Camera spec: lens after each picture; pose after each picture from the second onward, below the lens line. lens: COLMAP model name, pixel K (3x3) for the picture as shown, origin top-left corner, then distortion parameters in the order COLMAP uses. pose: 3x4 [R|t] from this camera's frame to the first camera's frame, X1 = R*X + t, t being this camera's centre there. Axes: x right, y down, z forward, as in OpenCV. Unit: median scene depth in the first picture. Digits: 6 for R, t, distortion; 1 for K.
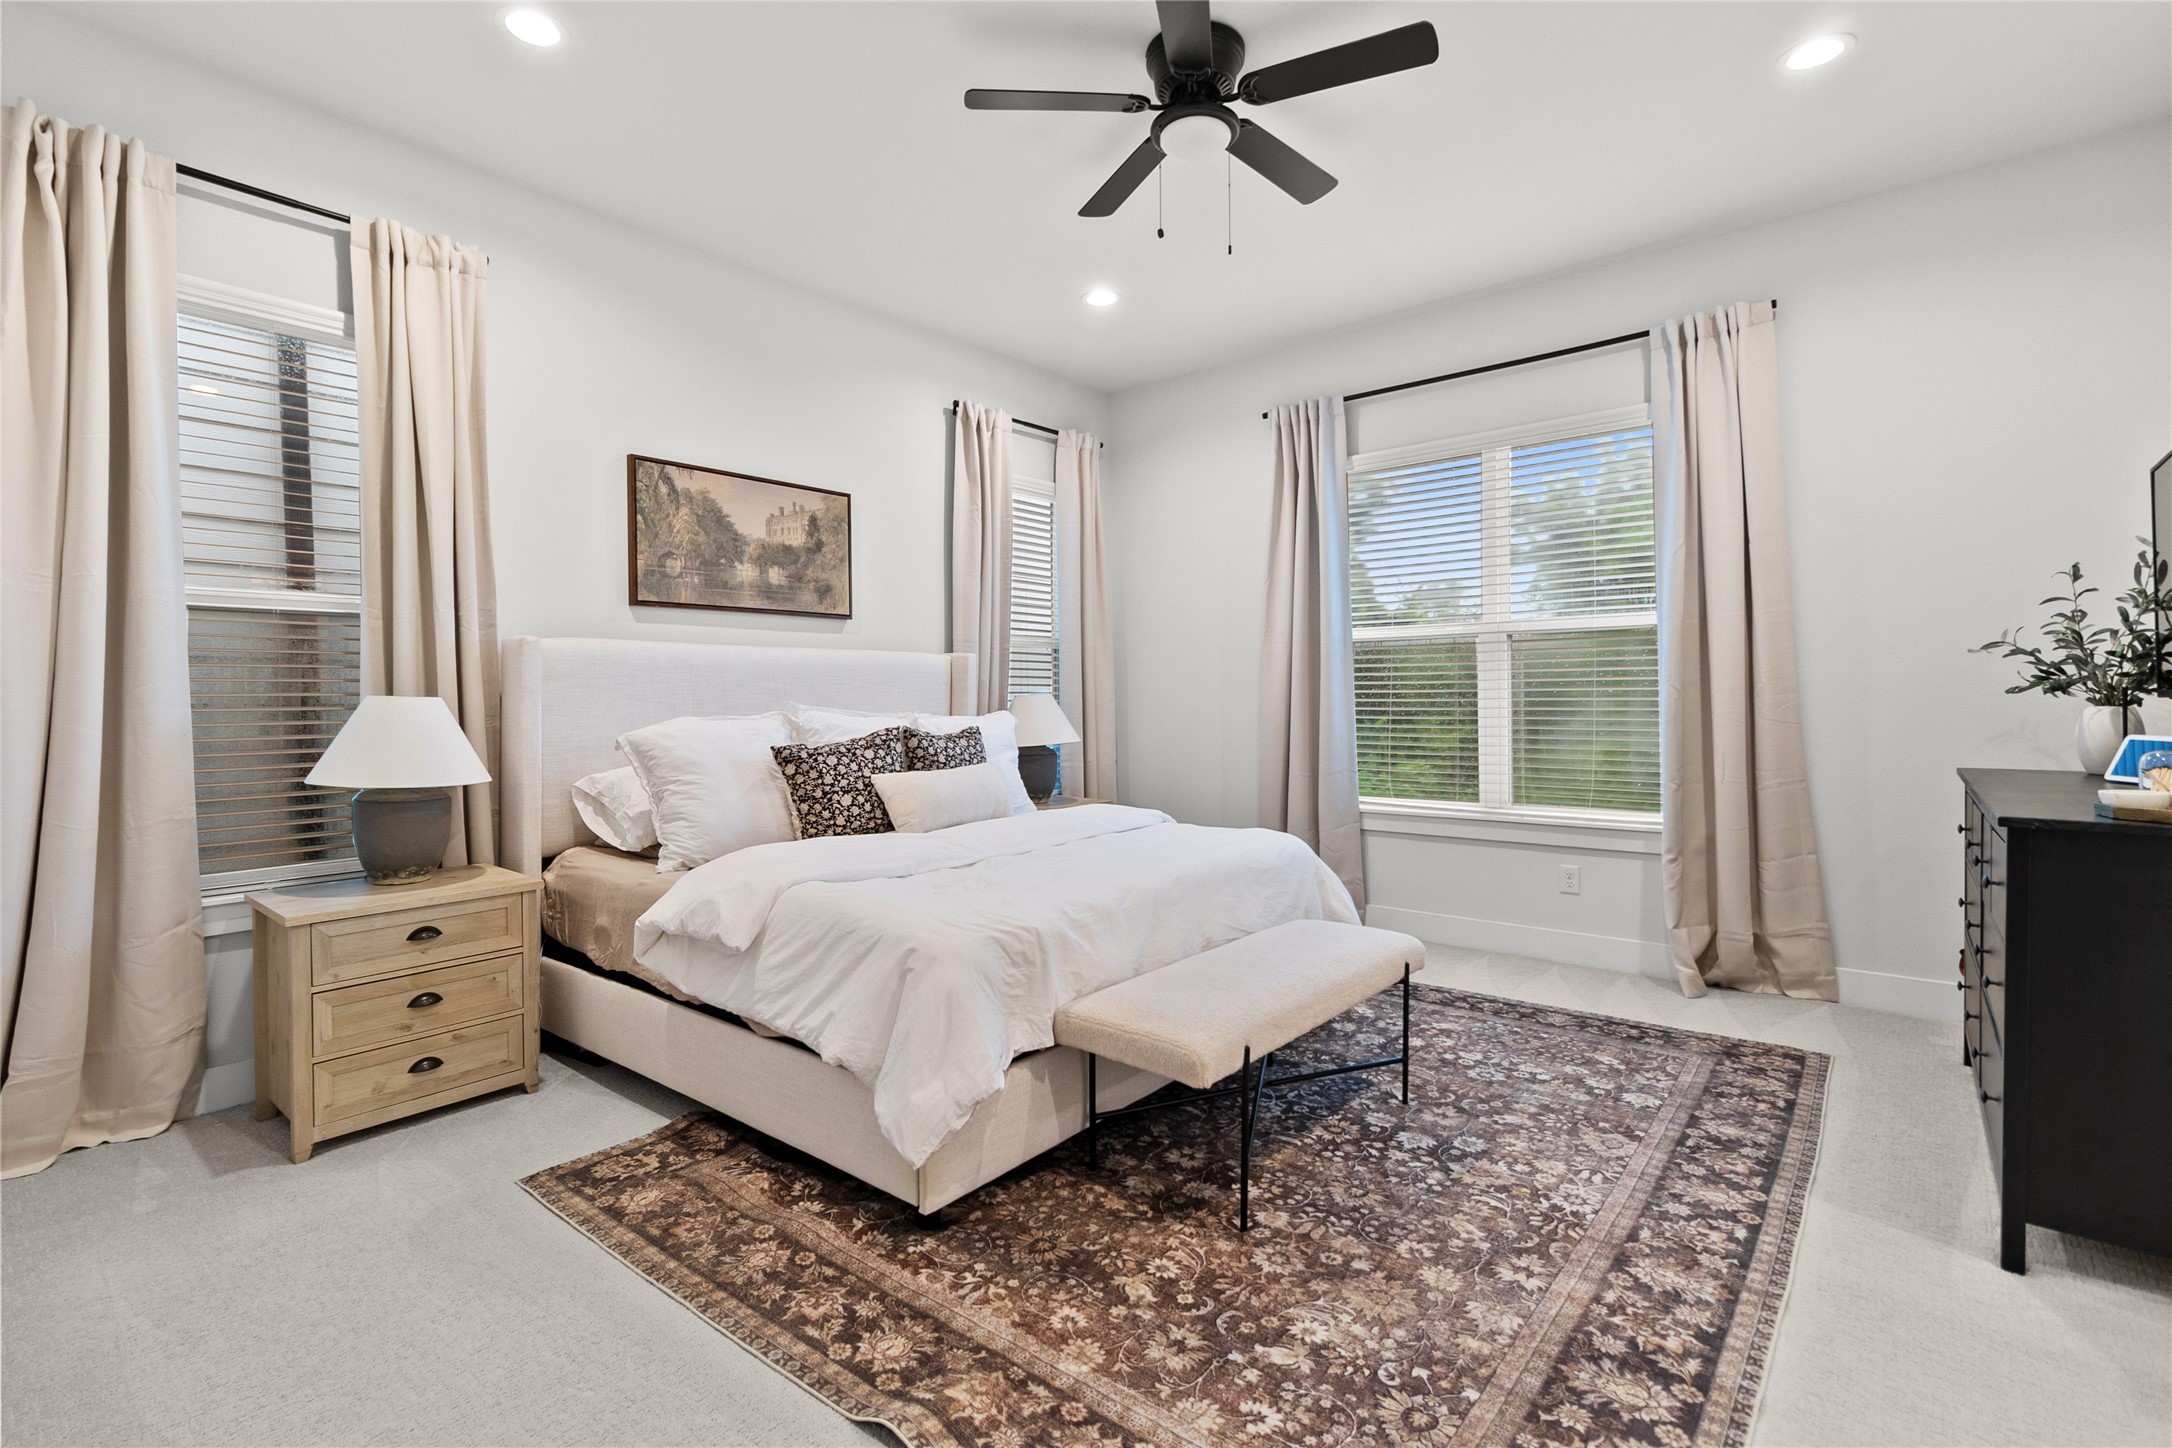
lens RADIAL K [[1010.5, 0, 1067.3], [0, 1010.5, 715.2], [0, 0, 1]] dist [0.001770, 0.000988]
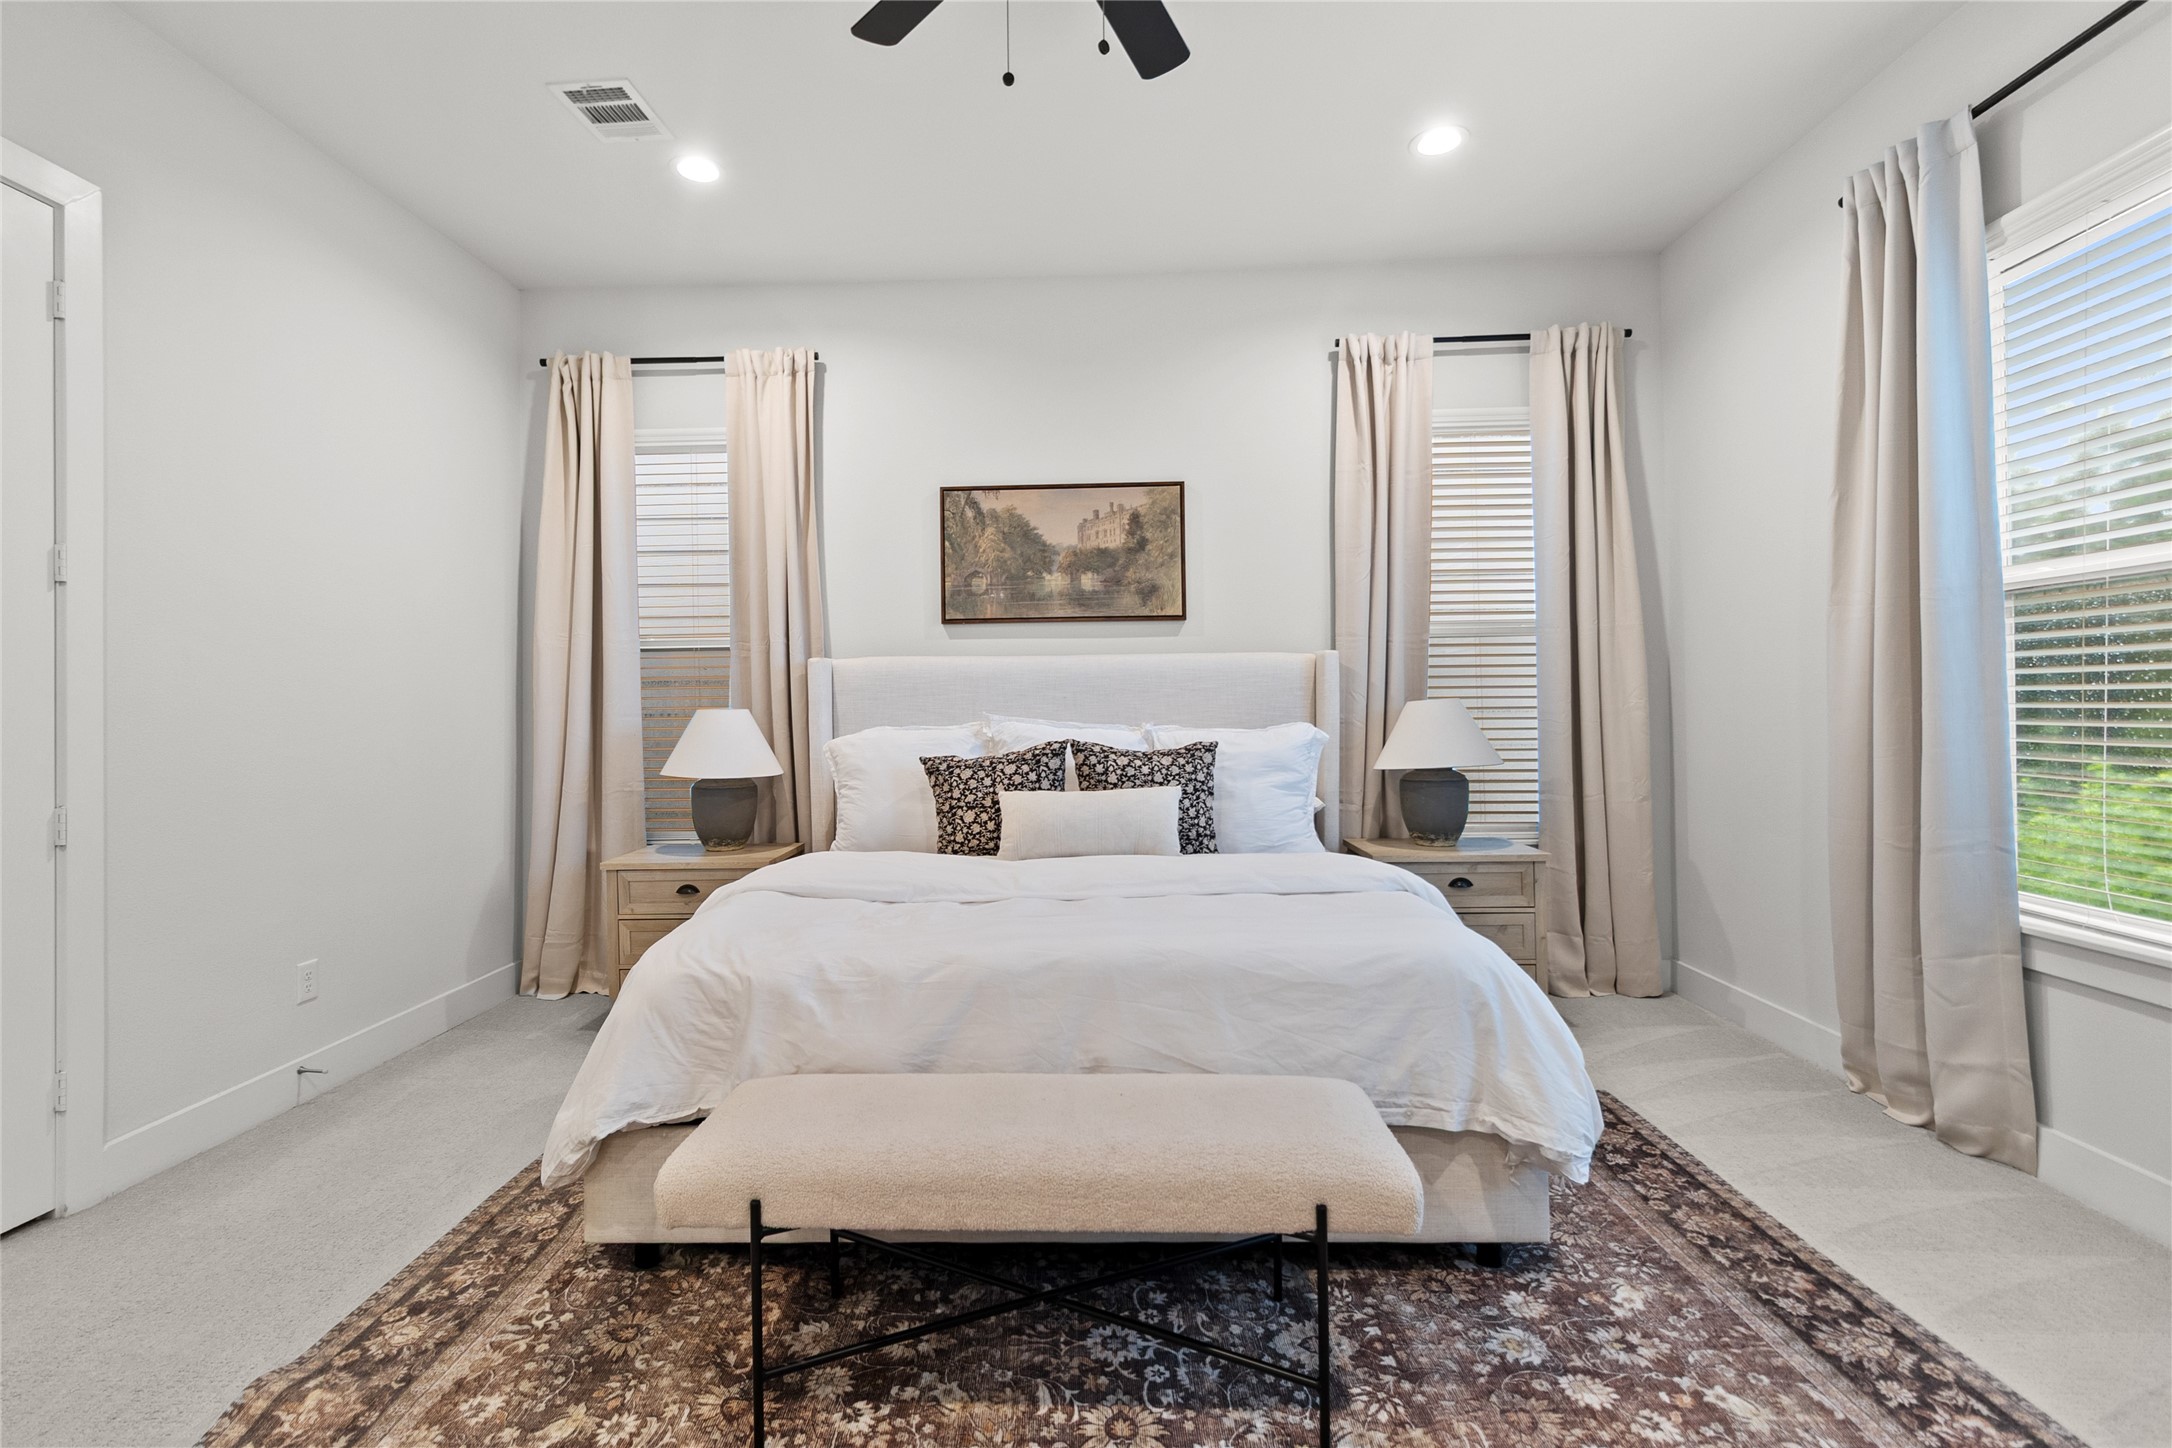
lens RADIAL K [[1010.5, 0, 1073.2], [0, 1010.5, 711.8], [0, 0, 1]] dist [0.001770, 0.000988]
pose [[0.610807, 0.000802, -0.791779, 0.514397], [-0.005665, 0.999978, -0.003357, -0.010193], [0.791760, 0.006536, 0.610798, 0.429945]]
